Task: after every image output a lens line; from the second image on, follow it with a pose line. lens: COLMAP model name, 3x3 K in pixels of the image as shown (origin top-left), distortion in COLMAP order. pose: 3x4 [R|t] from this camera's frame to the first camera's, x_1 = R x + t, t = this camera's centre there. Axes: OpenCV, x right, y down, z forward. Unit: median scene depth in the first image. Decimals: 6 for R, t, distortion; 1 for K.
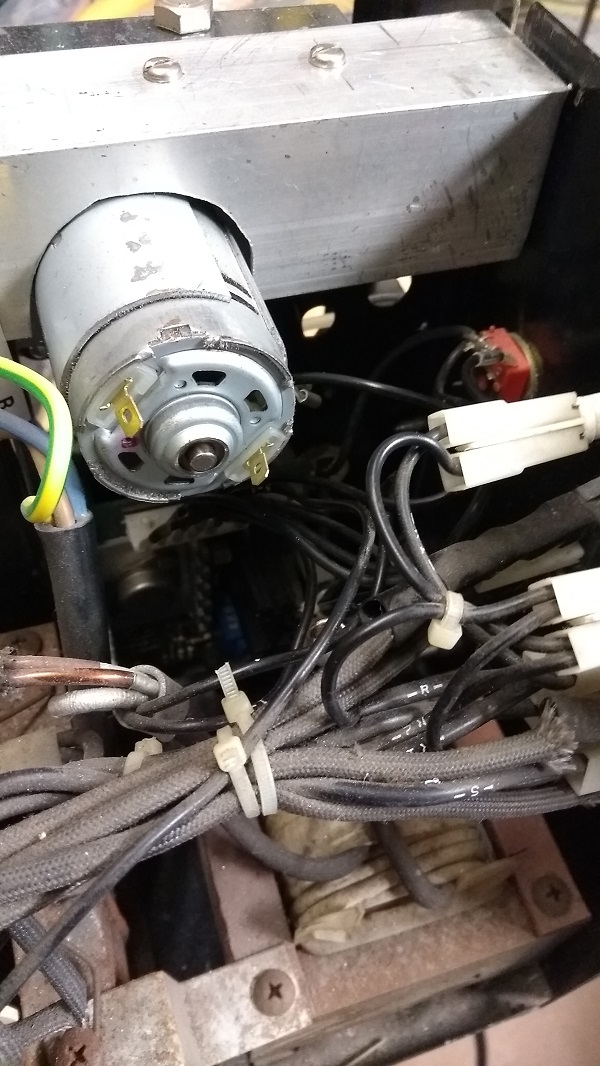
lens RADIAL K [[844.3, 0, 298.7], [0, 844.3, 530.5], [0, 0, 1]] dist [0.008727, 0.001261]
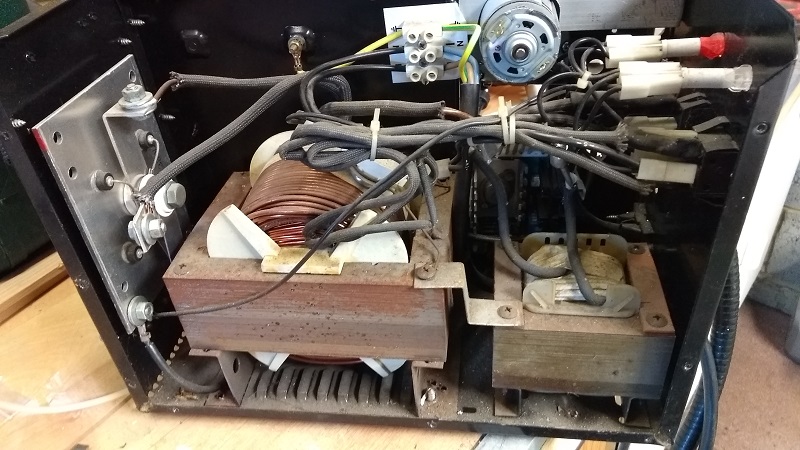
lens RADIAL K [[633.6, 0, 402.0], [0, 633.6, 227.0], [0, 0, 1]] dist [0.008727, 0.001261]
pose [[0.897169, 0.151654, -0.414836, 0.512685], [-0.267907, 0.933554, -0.238121, 1.095375], [0.351160, 0.324772, 0.878185, -0.857170]]
